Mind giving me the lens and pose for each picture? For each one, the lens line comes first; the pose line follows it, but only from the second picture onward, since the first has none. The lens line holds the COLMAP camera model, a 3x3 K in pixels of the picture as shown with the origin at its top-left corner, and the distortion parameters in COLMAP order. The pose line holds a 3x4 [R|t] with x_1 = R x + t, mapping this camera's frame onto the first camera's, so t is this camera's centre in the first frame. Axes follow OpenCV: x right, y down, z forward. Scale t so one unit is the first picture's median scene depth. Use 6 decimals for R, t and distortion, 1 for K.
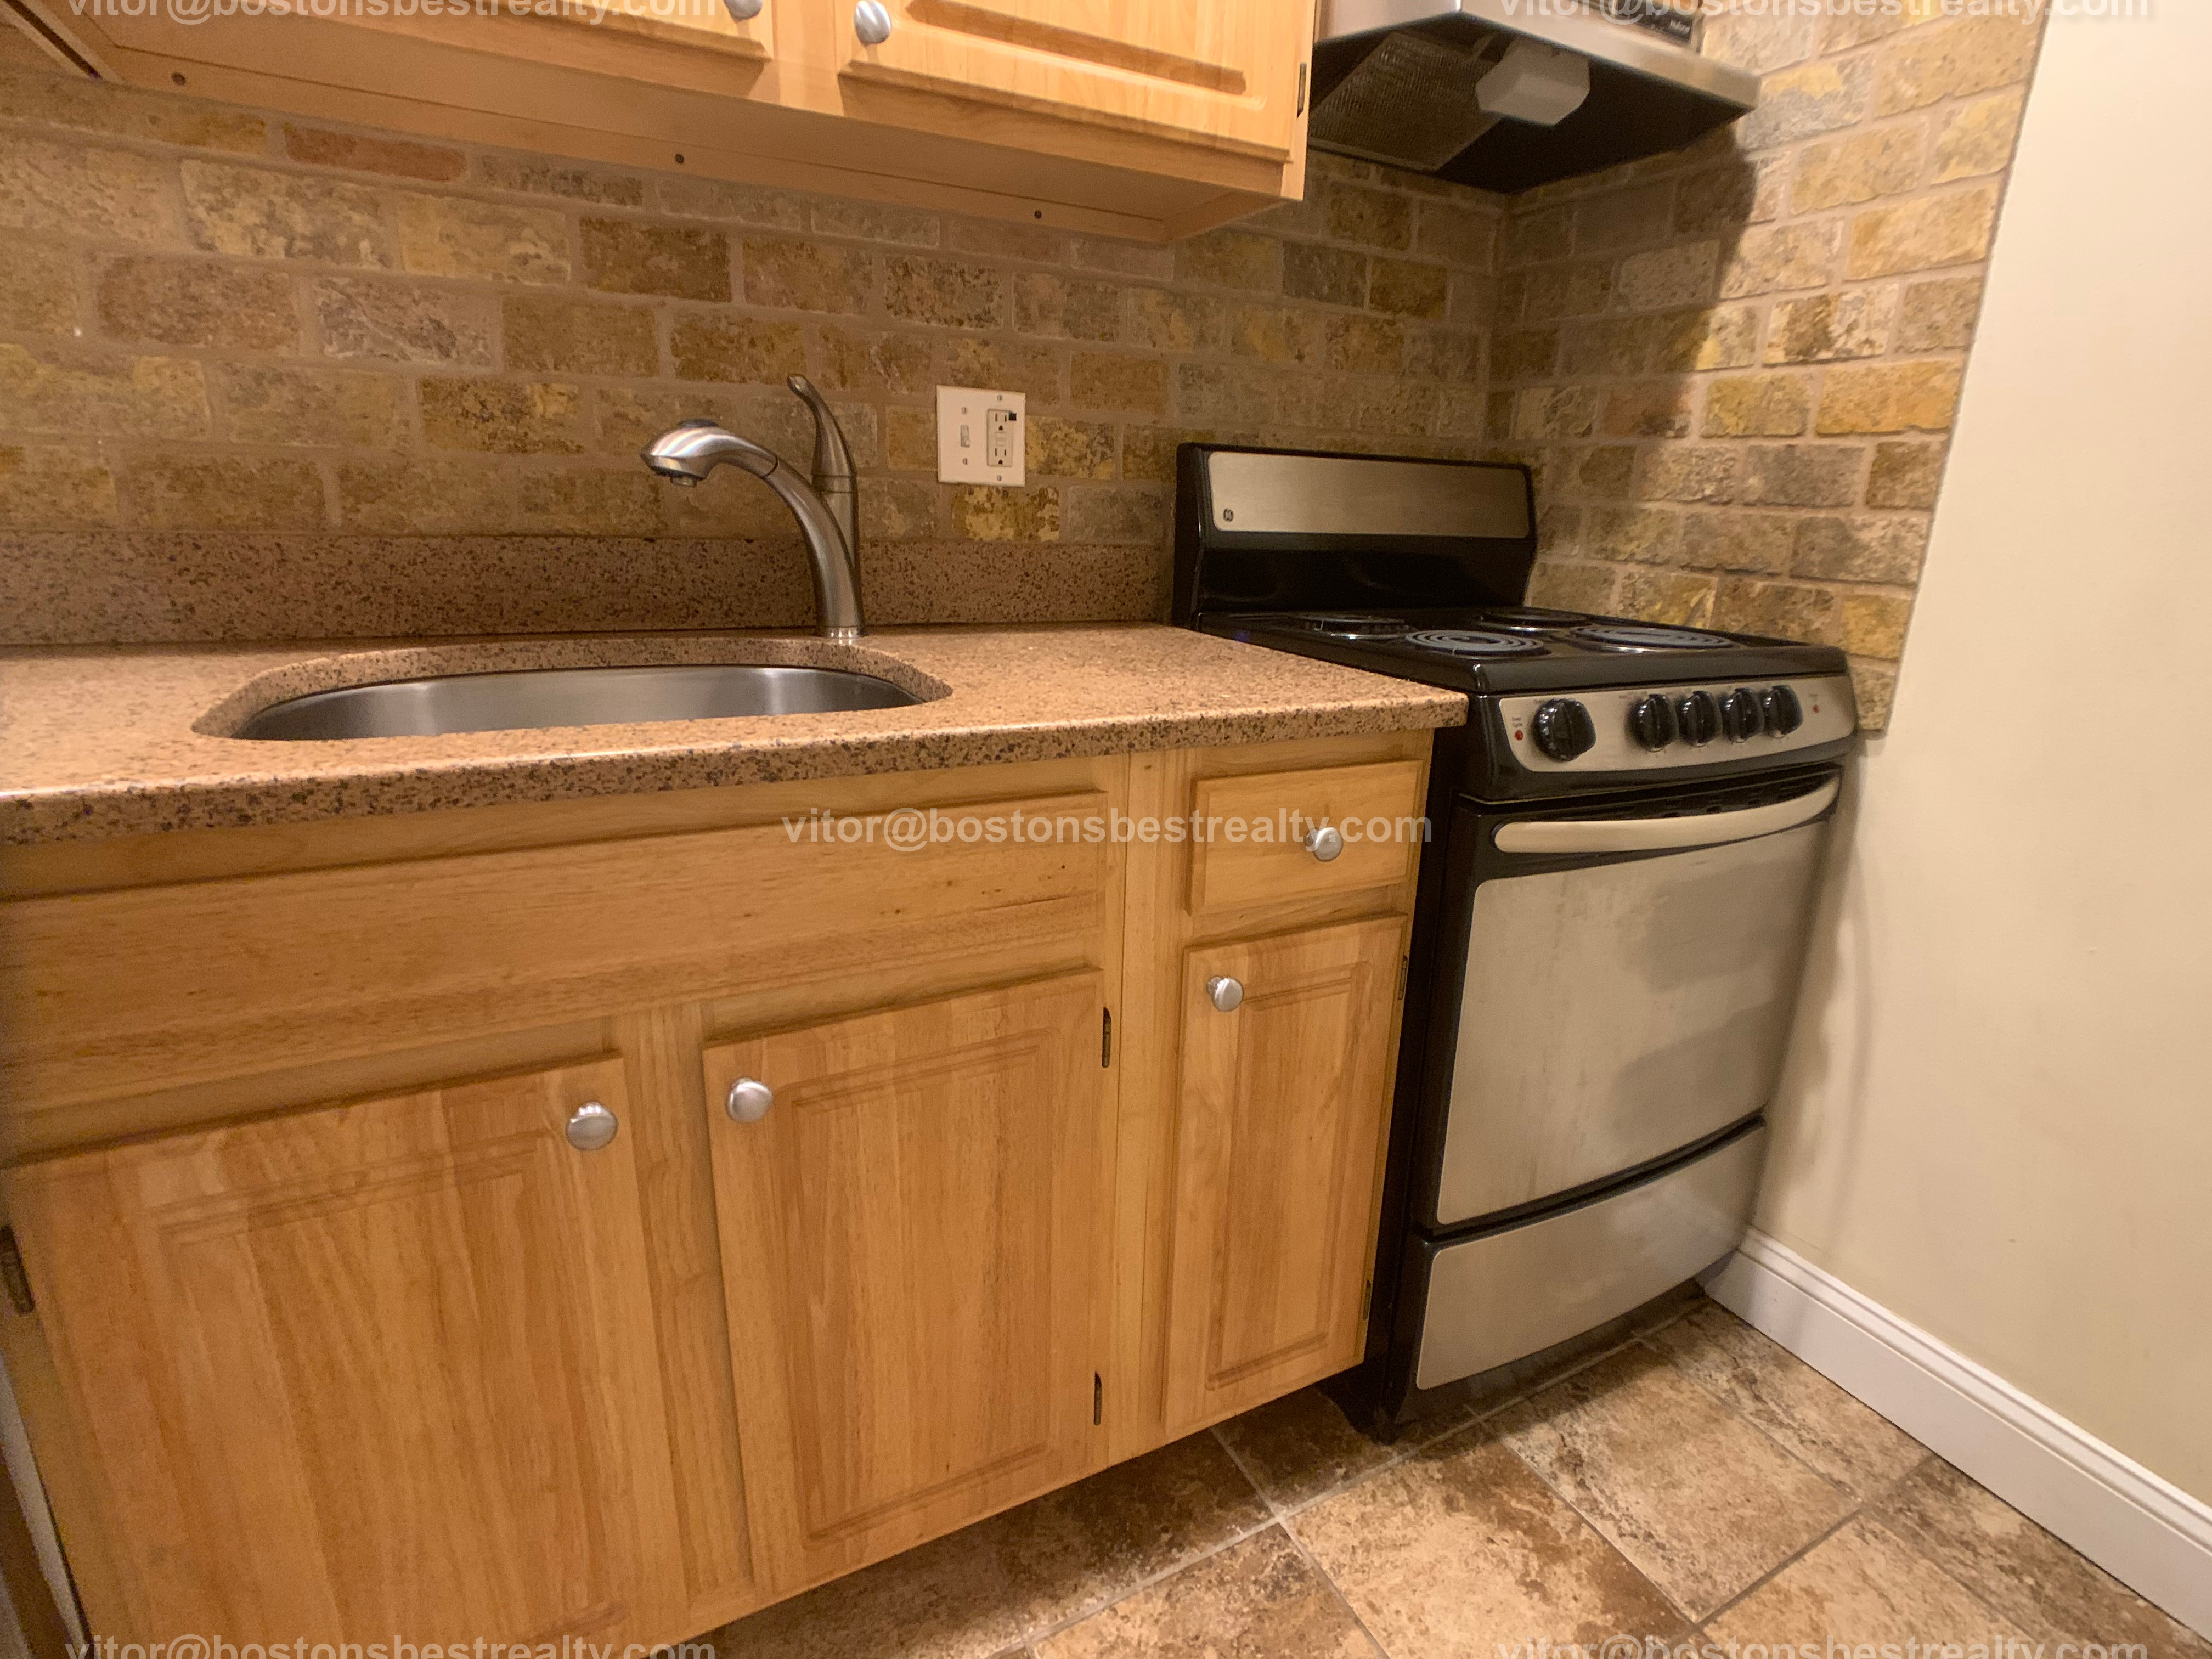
lens RADIAL K [[1119.6, 0, 1147.7], [0, 1119.6, 820.5], [0, 0, 1]] dist [-0.036332, 0.023234]
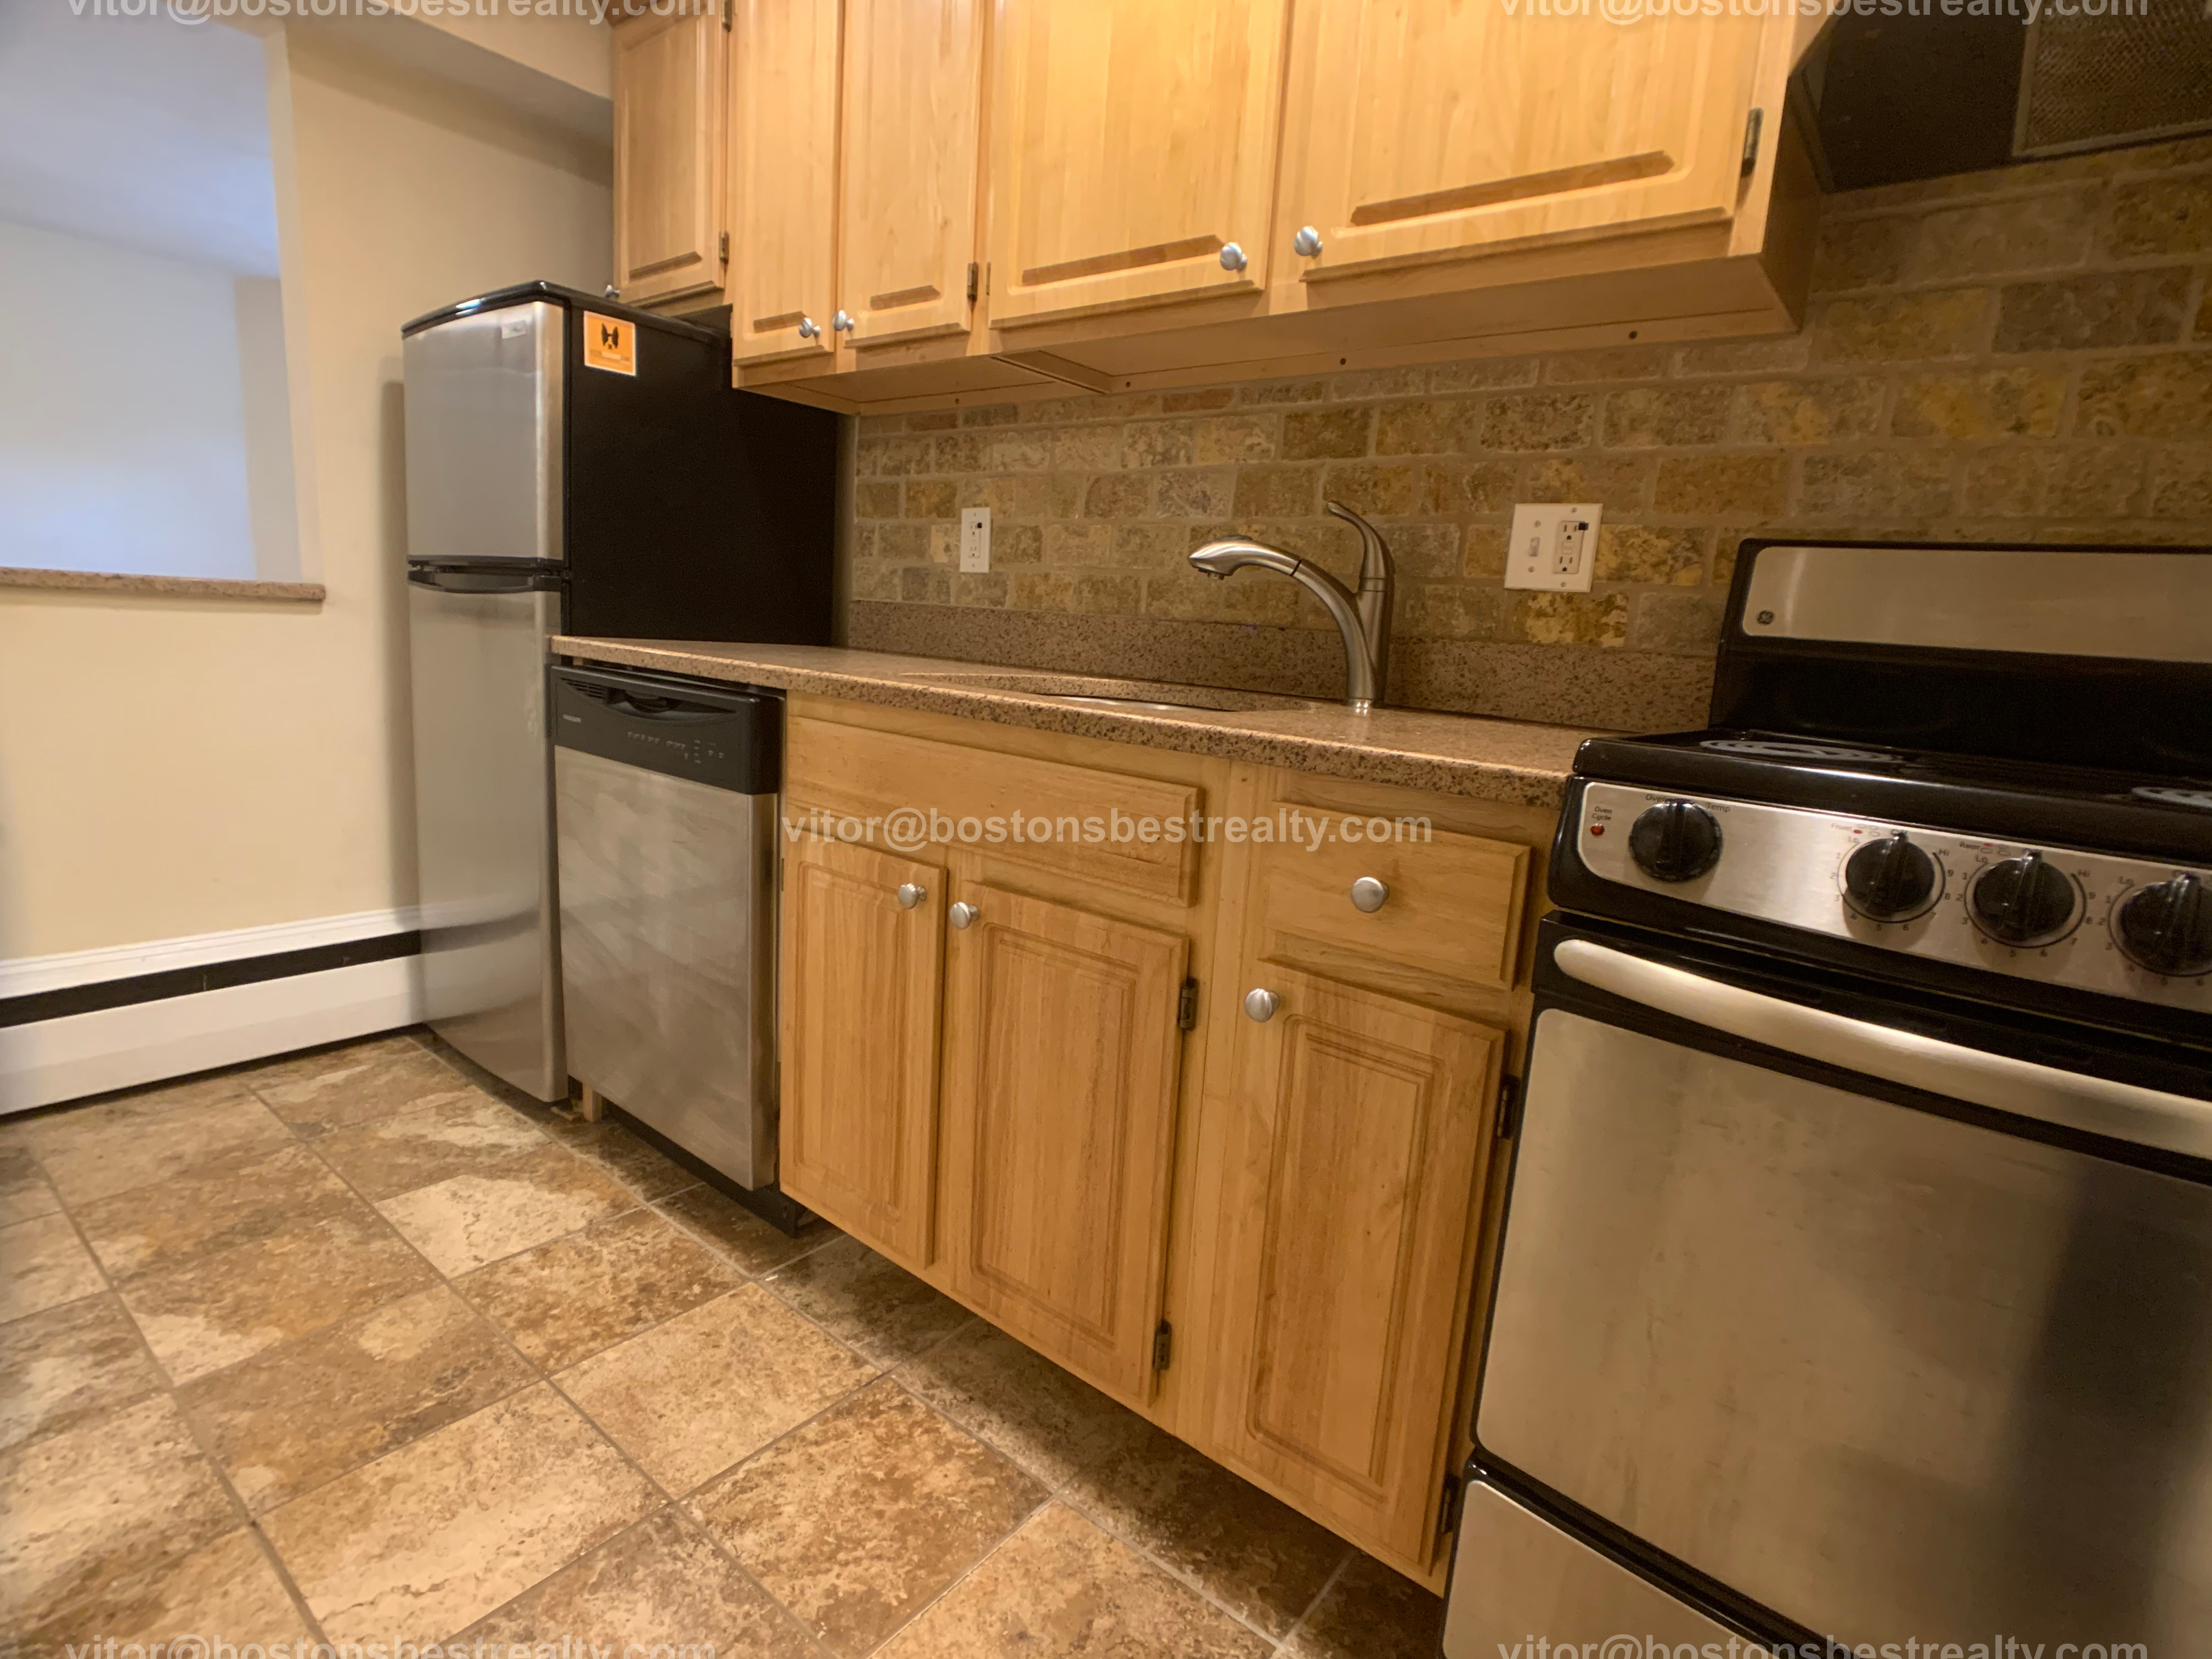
lens RADIAL K [[1100.9, 0, 1149.2], [0, 1100.9, 824.0], [0, 0, 1]] dist [-0.031662, 0.012124]
pose [[0.401466, 0.152486, -0.903091, 0.741650], [-0.310907, 0.950181, 0.022224, 0.000877], [0.861488, 0.271855, 0.428874, 0.323942]]
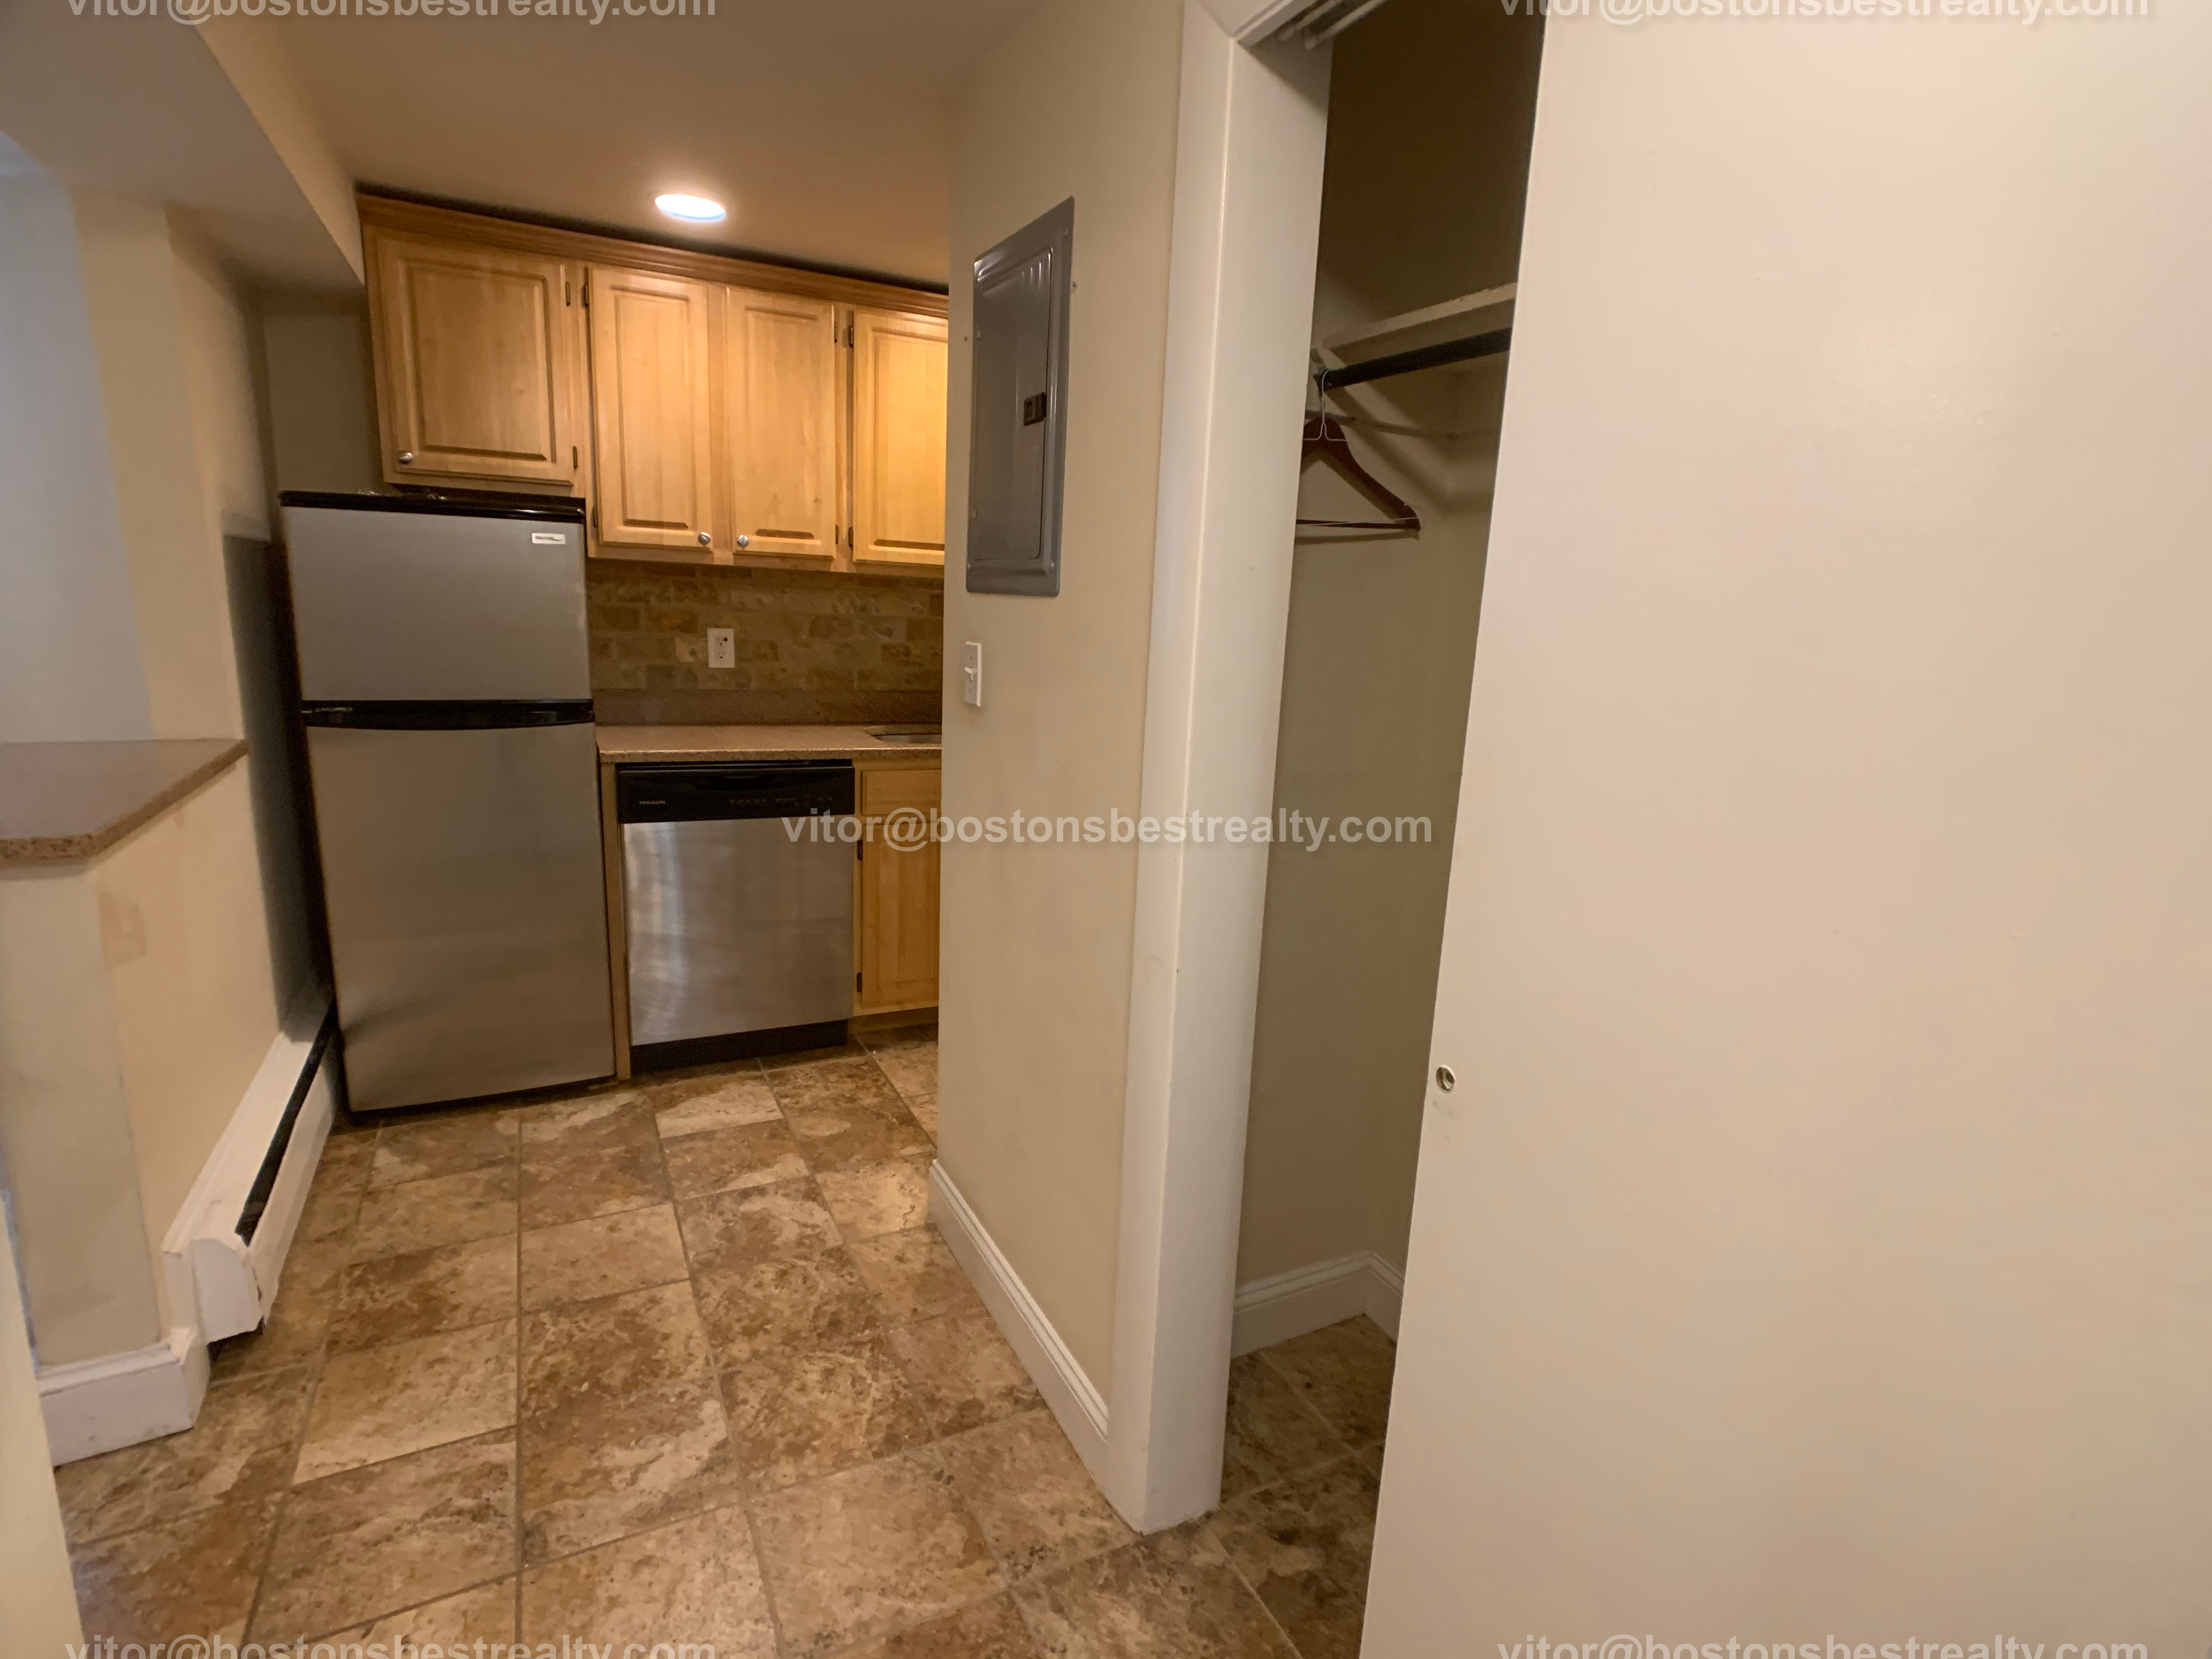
lens RADIAL K [[1086.6, 0, 1141.3], [0, 1086.6, 845.6], [0, 0, 1]] dist [-0.037416, 0.000377]
pose [[0.999788, 0.020355, -0.003035, 0.112564], [-0.020516, 0.997404, -0.069030, 0.349813], [0.001622, 0.069078, 0.997610, -1.887436]]
